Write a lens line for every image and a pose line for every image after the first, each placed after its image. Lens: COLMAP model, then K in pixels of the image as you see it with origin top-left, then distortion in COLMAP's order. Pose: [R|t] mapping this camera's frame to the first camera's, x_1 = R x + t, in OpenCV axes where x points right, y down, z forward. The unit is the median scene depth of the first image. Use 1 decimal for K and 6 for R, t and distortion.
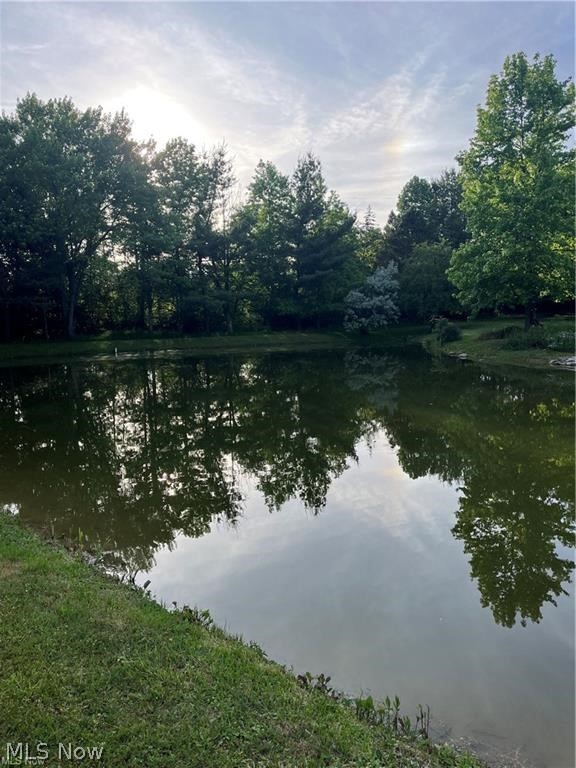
lens RADIAL K [[583.9, 0, 293.7], [0, 583.9, 383.6], [0, 0, 1]] dist [0.067272, -0.093593]
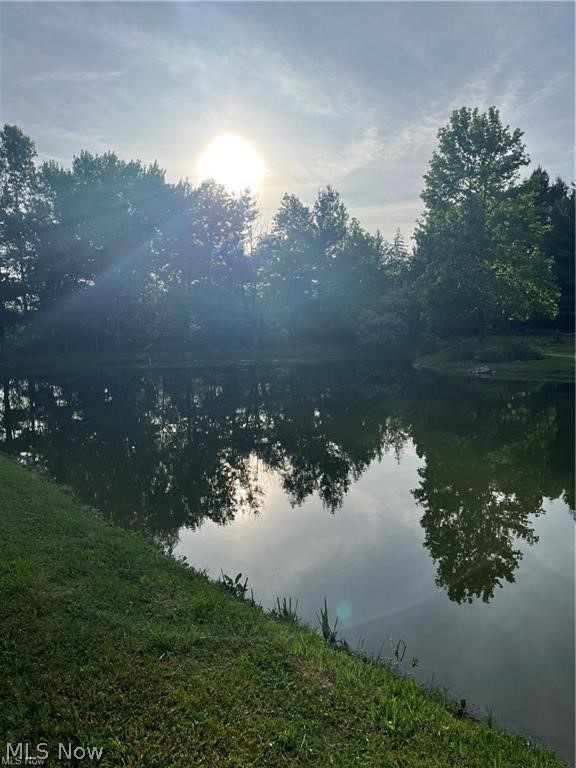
lens RADIAL K [[583.9, 0, 282.5], [0, 583.9, 392.5], [0, 0, 1]] dist [0.067272, -0.093593]
pose [[0.989629, 0.010308, -0.143279, 0.103301], [-0.011305, 0.999917, -0.006144, 0.007407], [0.143204, 0.007700, 0.989663, -0.107271]]
